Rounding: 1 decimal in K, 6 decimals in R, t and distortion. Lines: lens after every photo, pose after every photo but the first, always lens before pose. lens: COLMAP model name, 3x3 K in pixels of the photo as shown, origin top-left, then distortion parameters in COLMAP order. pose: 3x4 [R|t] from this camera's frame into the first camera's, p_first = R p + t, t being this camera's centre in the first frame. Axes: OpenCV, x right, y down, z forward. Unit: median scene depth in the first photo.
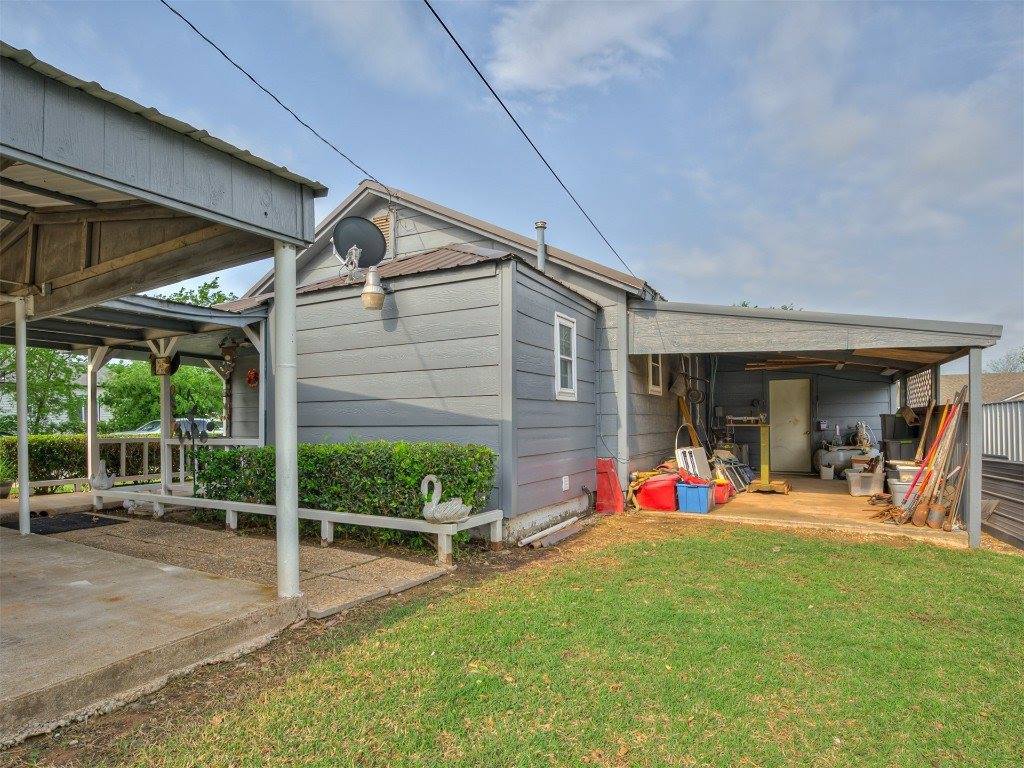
lens RADIAL K [[565.0, 0, 512.0], [0, 565.0, 384.0], [0, 0, 1]] dist [-0.000615, 0.000126]
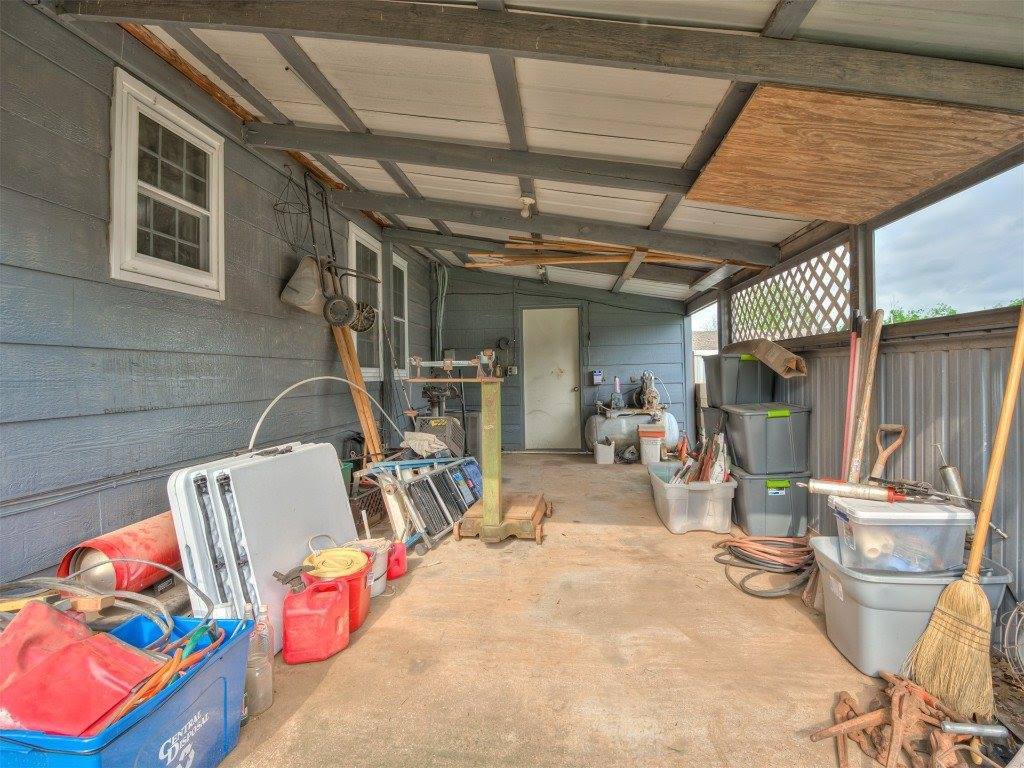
lens RADIAL K [[565.0, 0, 512.0], [0, 565.0, 384.0], [0, 0, 1]] dist [-0.000615, 0.000126]
pose [[0.929206, -0.017012, 0.369171, 0.231728], [-0.012572, 0.996907, 0.077583, 0.033087], [-0.369349, -0.076732, 0.926117, 0.460531]]
